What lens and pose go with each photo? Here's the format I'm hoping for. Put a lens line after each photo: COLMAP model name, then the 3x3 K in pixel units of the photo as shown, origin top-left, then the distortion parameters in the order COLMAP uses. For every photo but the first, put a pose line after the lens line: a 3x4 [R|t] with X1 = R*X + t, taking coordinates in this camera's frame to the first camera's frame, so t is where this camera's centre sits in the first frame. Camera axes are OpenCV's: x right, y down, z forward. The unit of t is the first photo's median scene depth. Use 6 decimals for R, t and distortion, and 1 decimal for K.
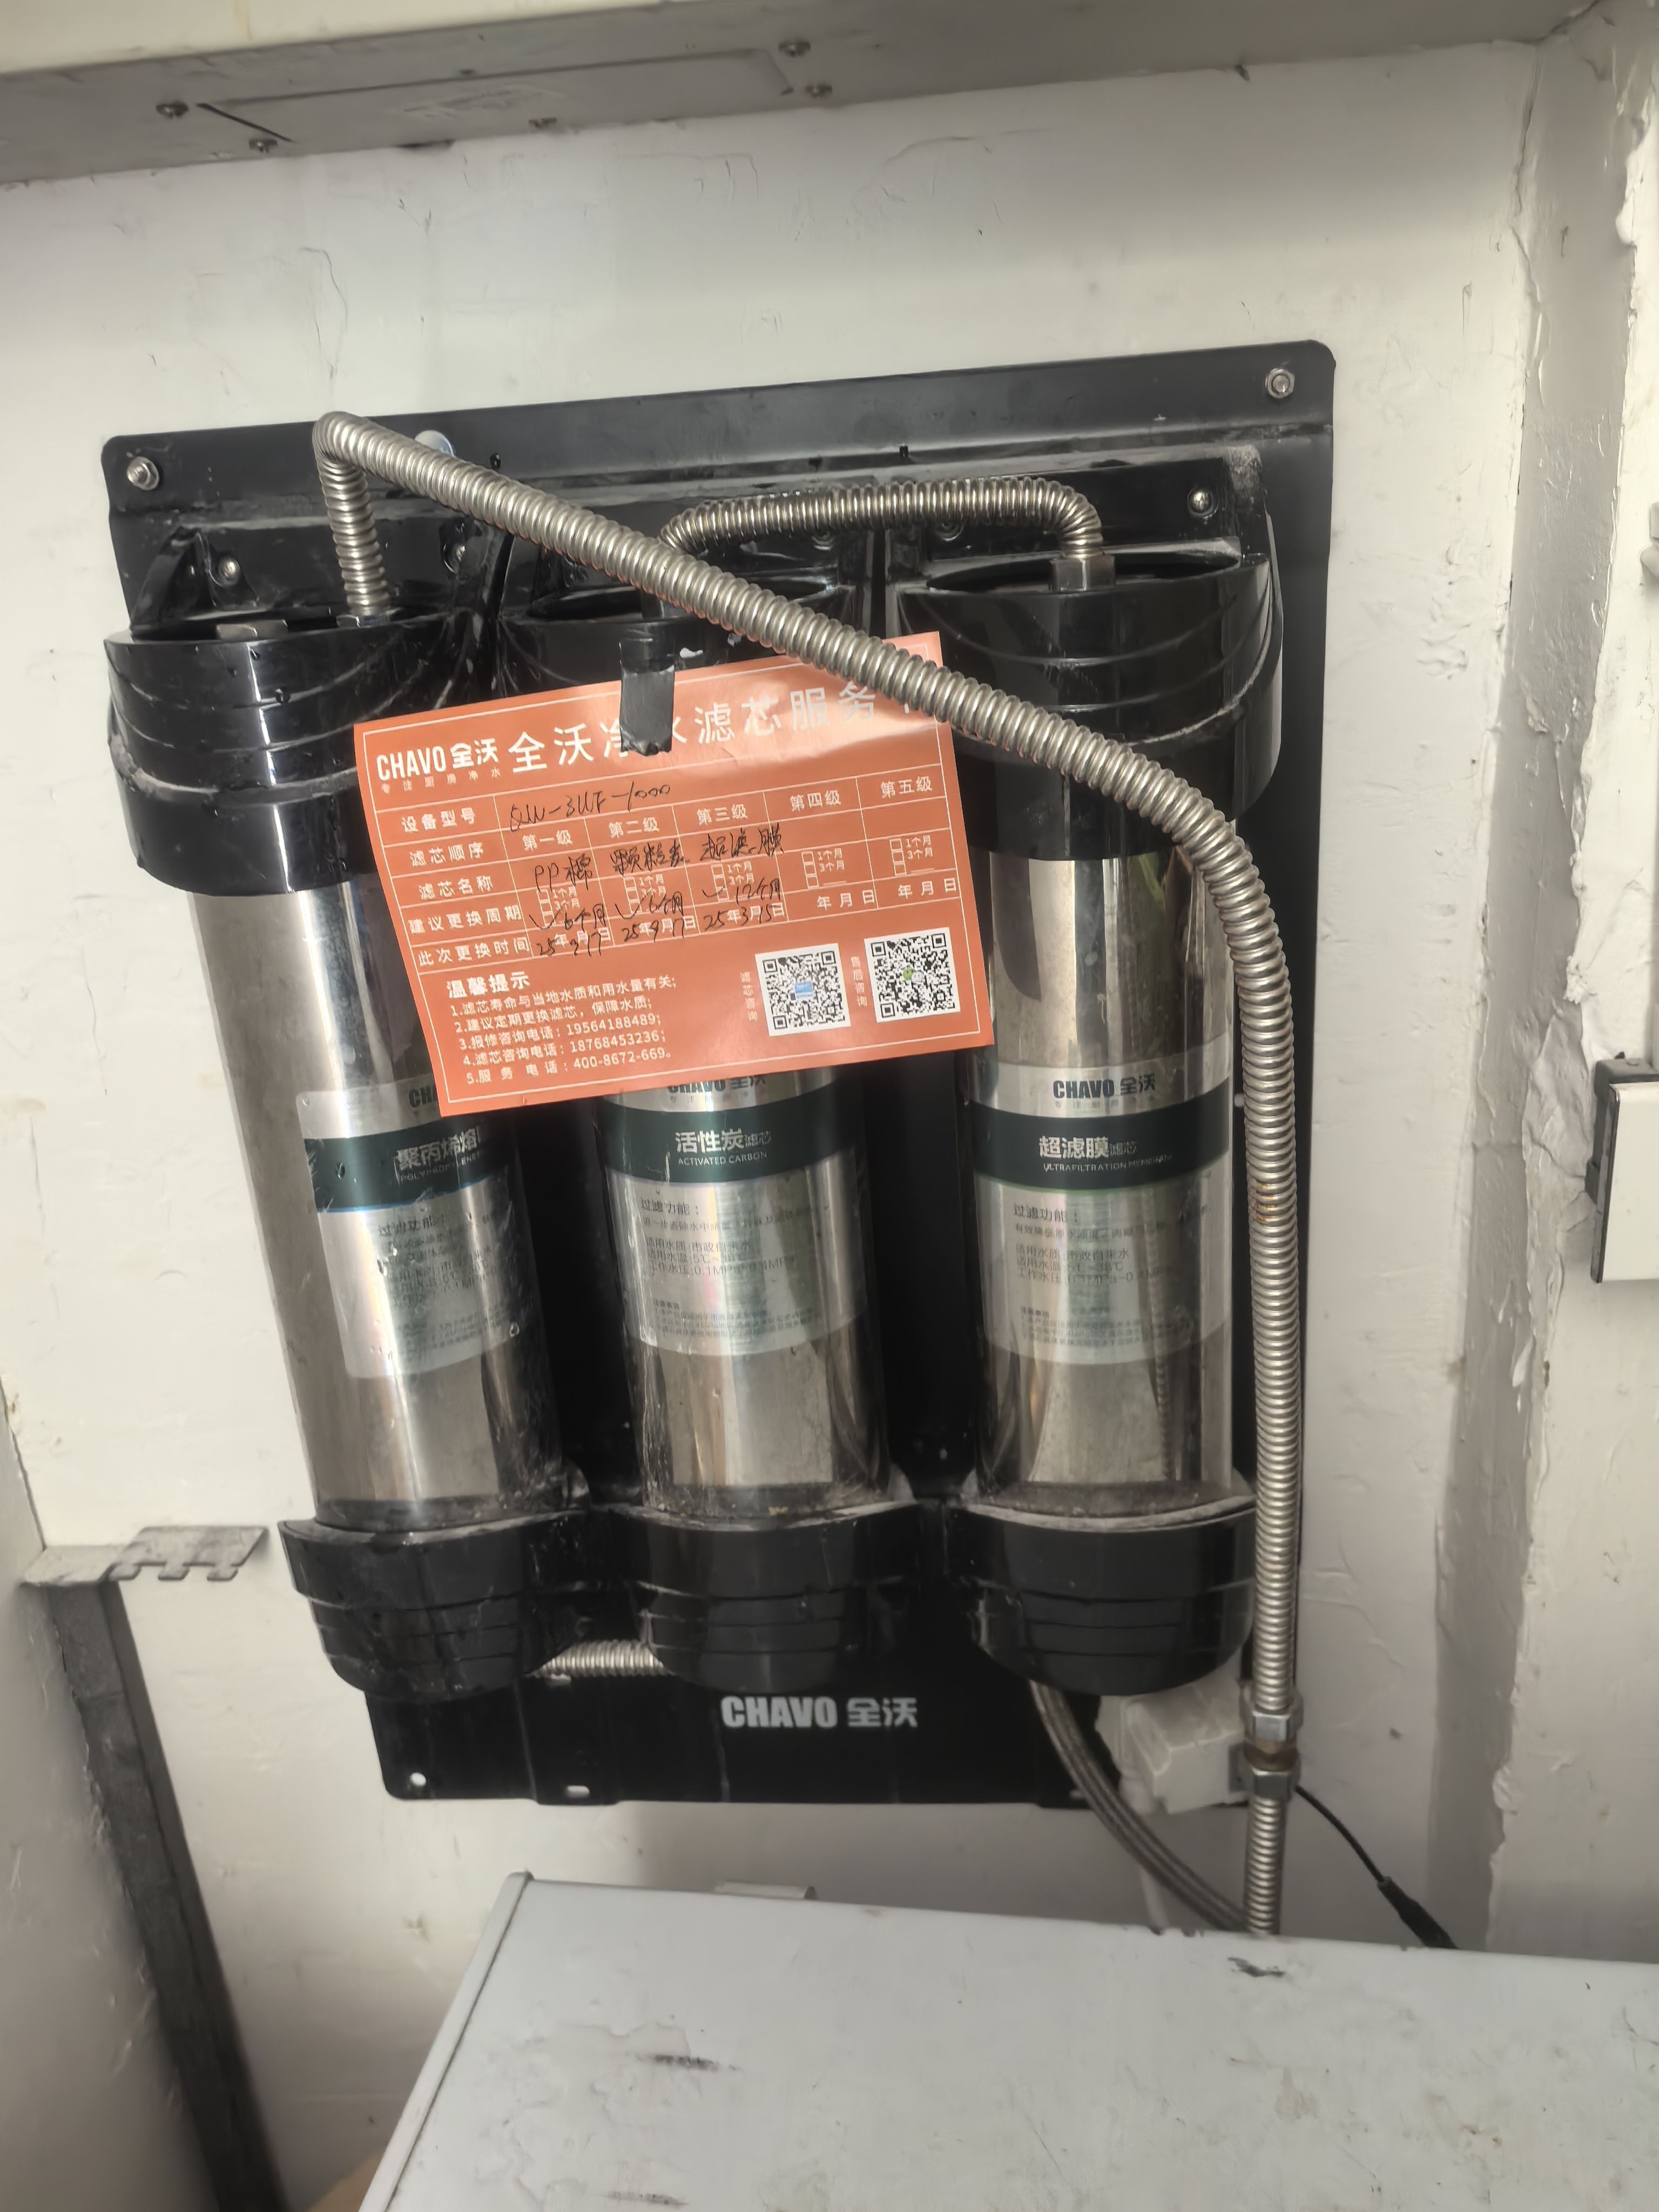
lens RADIAL K [[1743.5, 0, 829.5], [0, 1743.5, 1106.0], [0, 0, 1]] dist [0.043251, -0.079448]
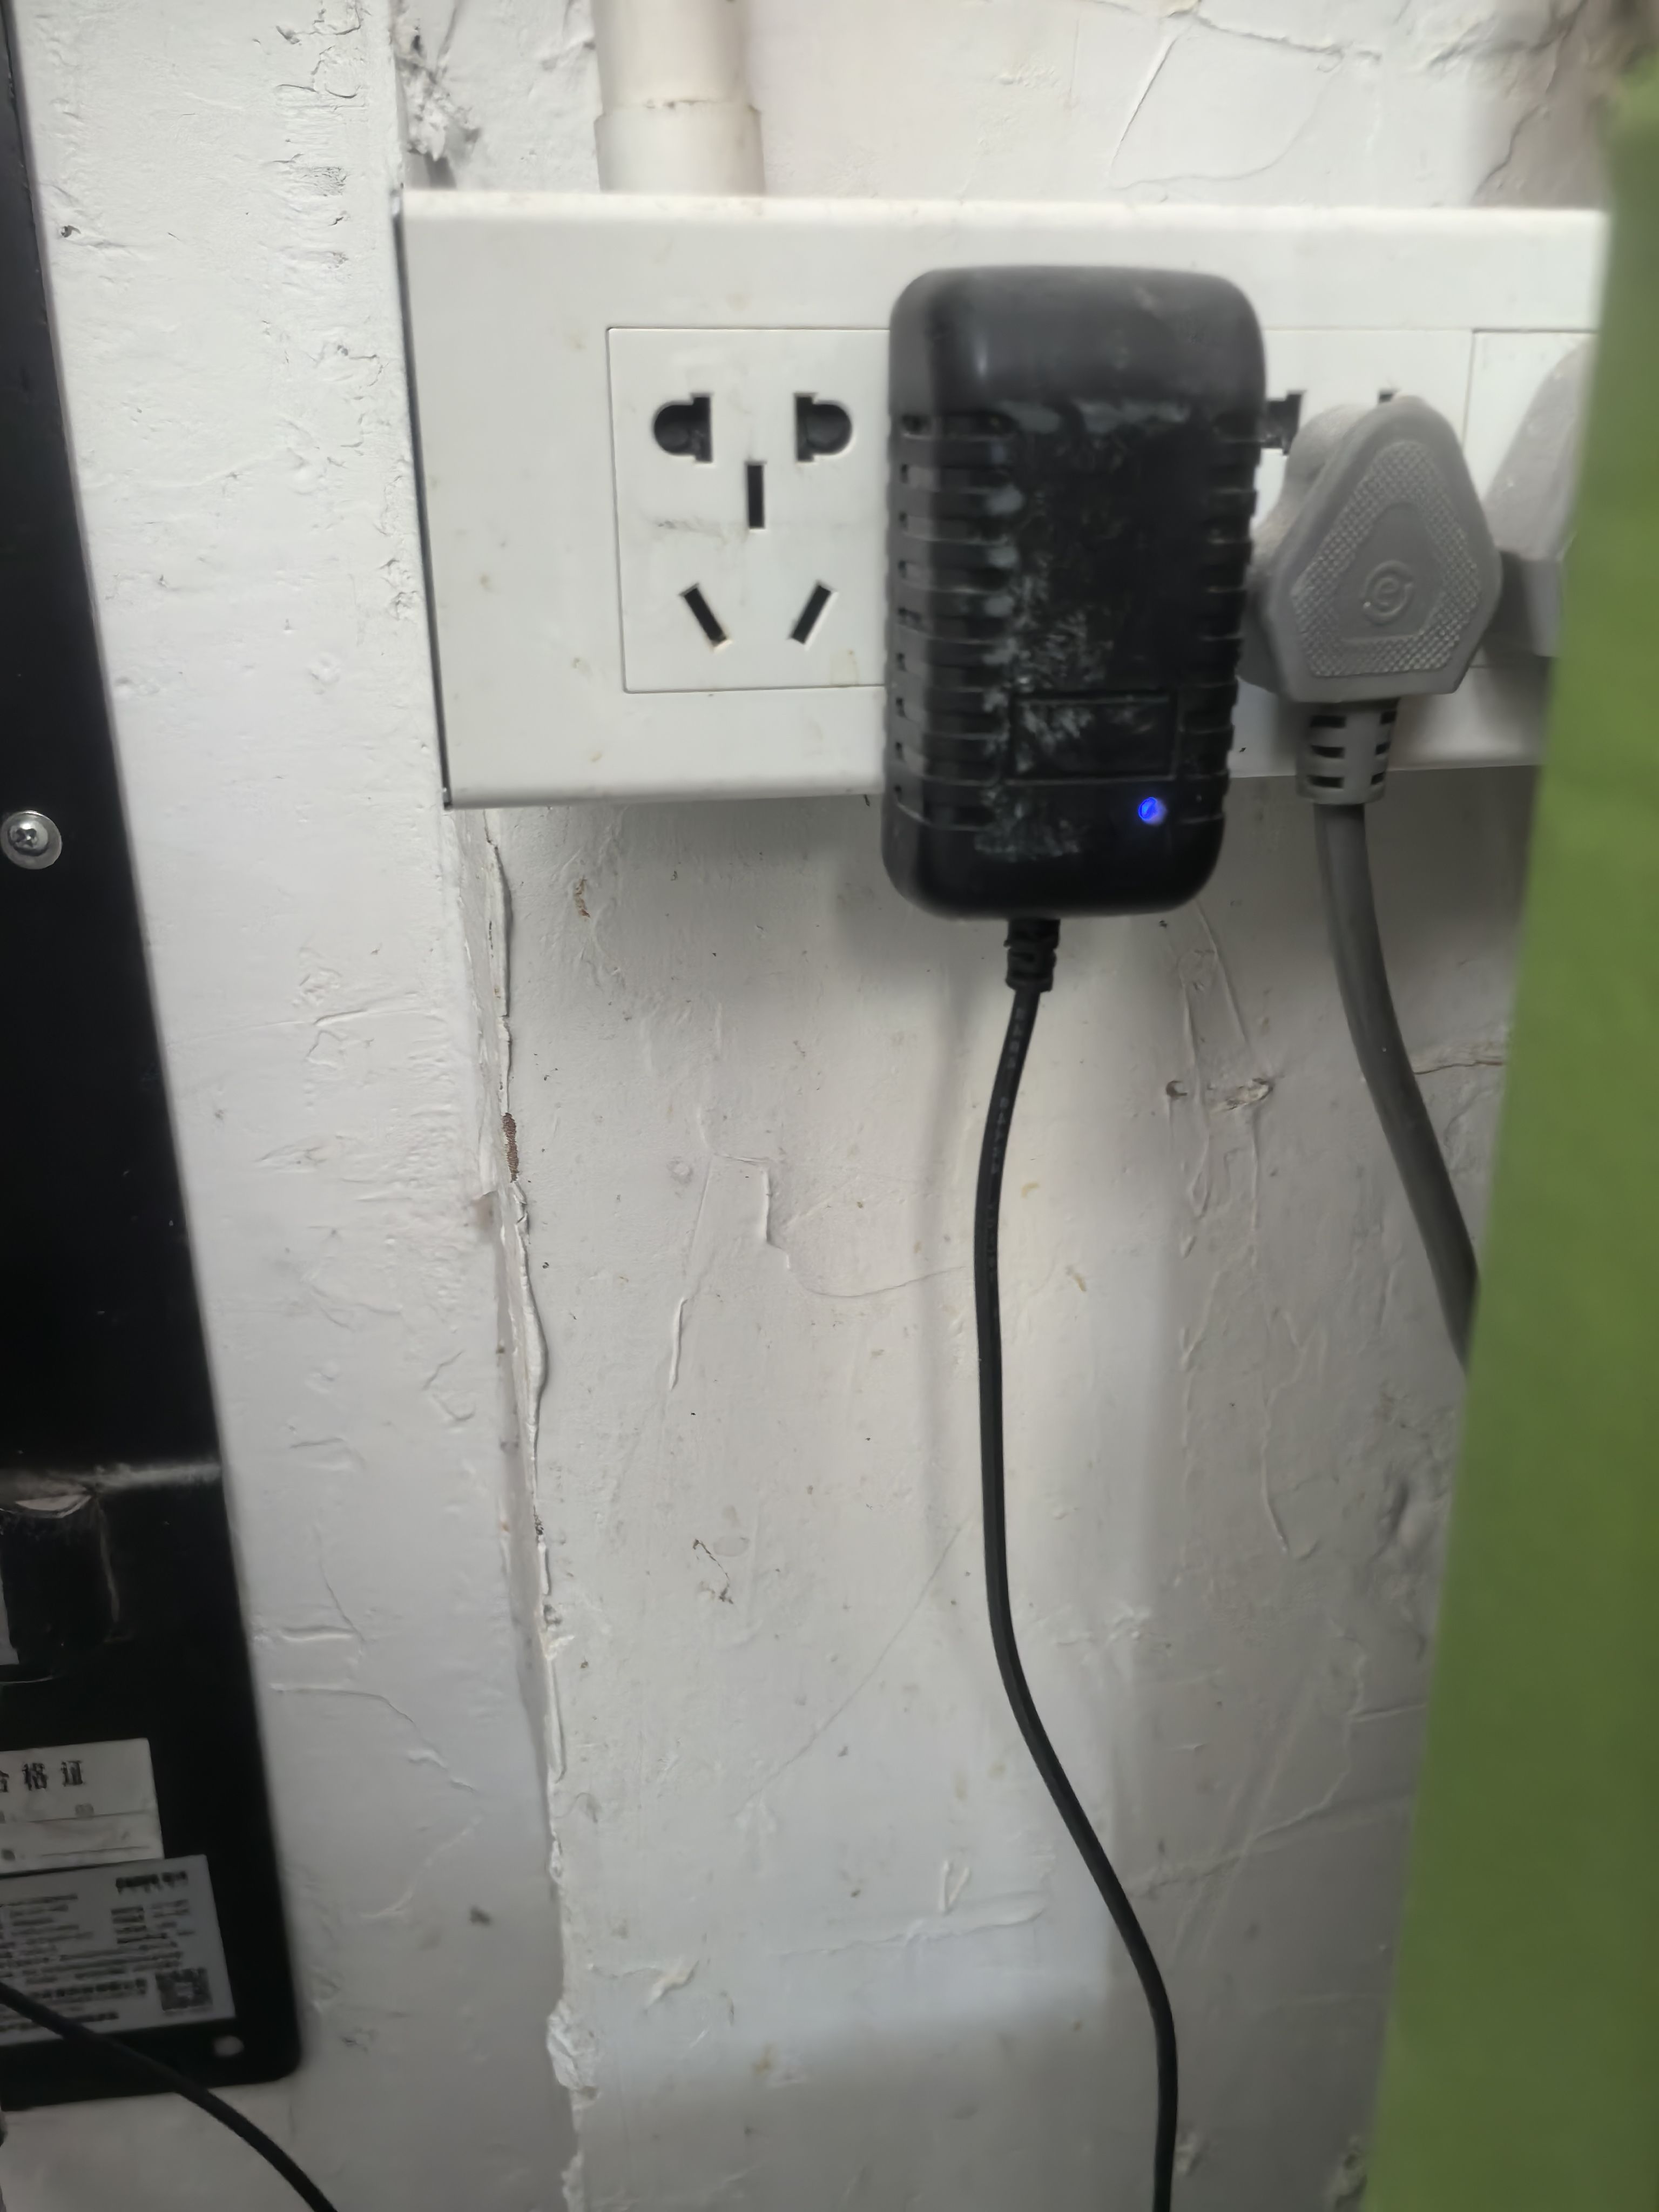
lens RADIAL K [[1743.5, 0, 829.5], [0, 1743.5, 1106.0], [0, 0, 1]] dist [0.043251, -0.079448]
pose [[0.966355, -0.025064, 0.255989, 0.336537], [0.033662, 0.999005, -0.029259, 0.142853], [-0.255001, 0.036892, 0.966237, 0.496670]]
